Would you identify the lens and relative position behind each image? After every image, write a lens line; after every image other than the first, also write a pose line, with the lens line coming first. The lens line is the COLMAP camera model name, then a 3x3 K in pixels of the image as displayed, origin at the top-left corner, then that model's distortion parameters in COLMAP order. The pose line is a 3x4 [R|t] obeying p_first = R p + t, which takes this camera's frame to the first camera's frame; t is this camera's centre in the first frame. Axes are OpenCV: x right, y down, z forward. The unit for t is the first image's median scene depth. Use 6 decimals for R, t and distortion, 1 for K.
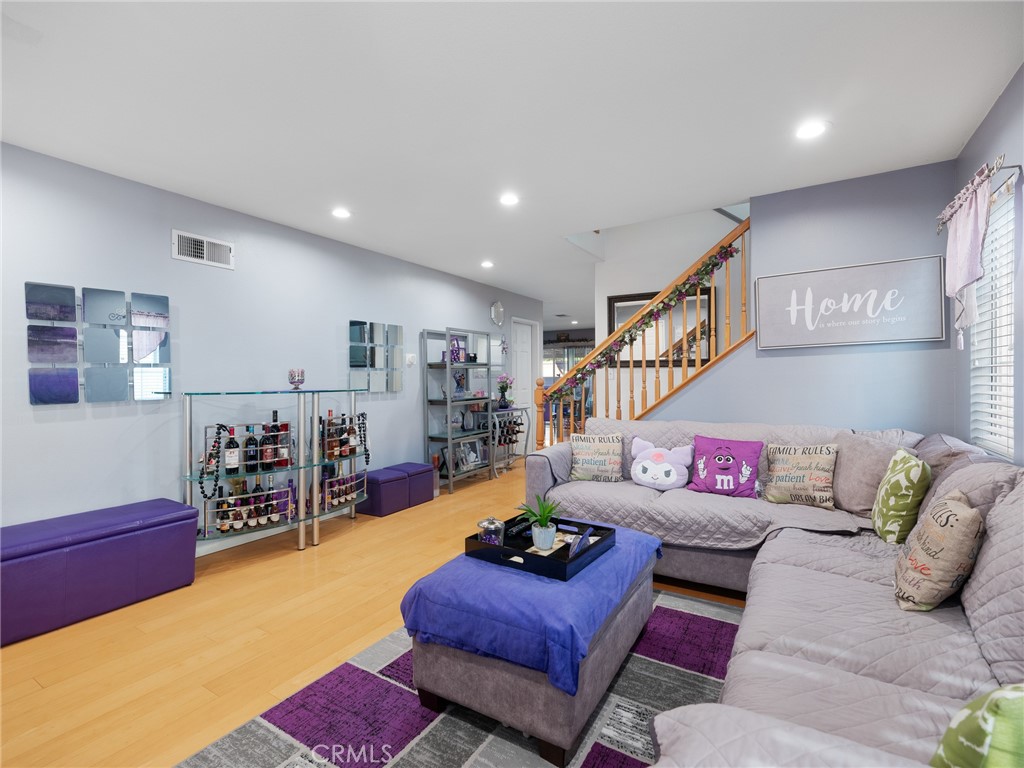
lens RADIAL K [[476.2, 0, 516.1], [0, 476.2, 367.0], [0, 0, 1]] dist [-0.000840, 0.000447]
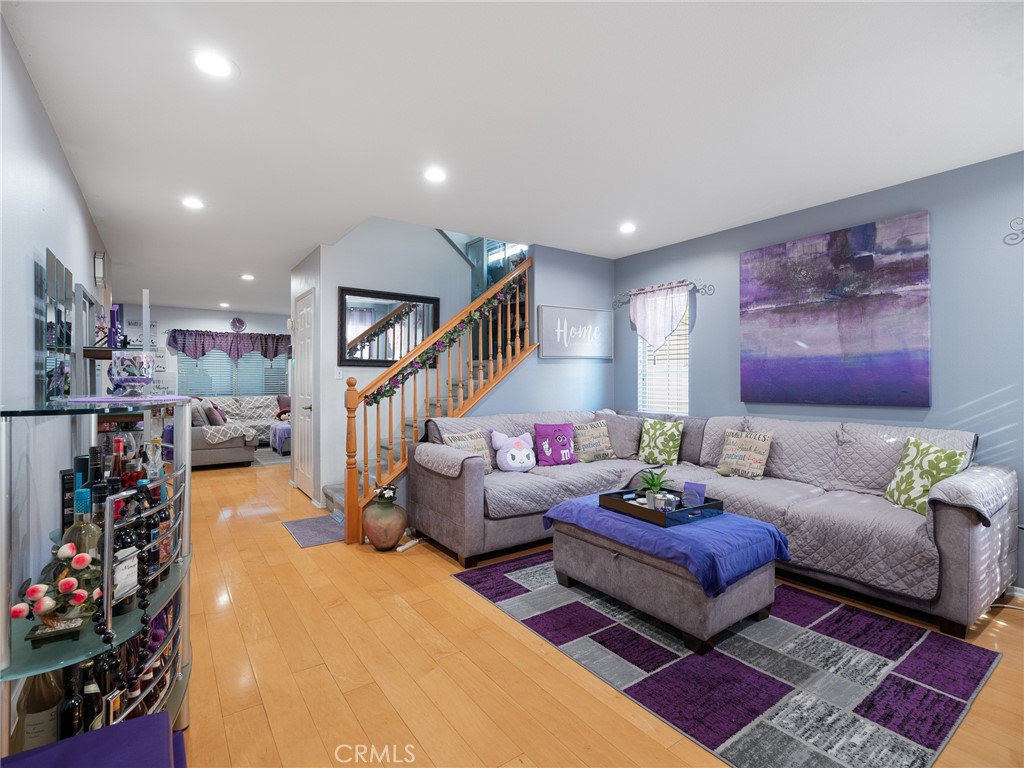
lens RADIAL K [[486.6, 0, 511.3], [0, 486.6, 380.0], [0, 0, 1]] dist [0.001508, -0.000133]
pose [[0.396394, -0.000221, 0.918080, -0.881406], [-0.025192, 0.999621, 0.011118, 0.014256], [-0.917735, -0.027536, 0.396238, 0.573315]]
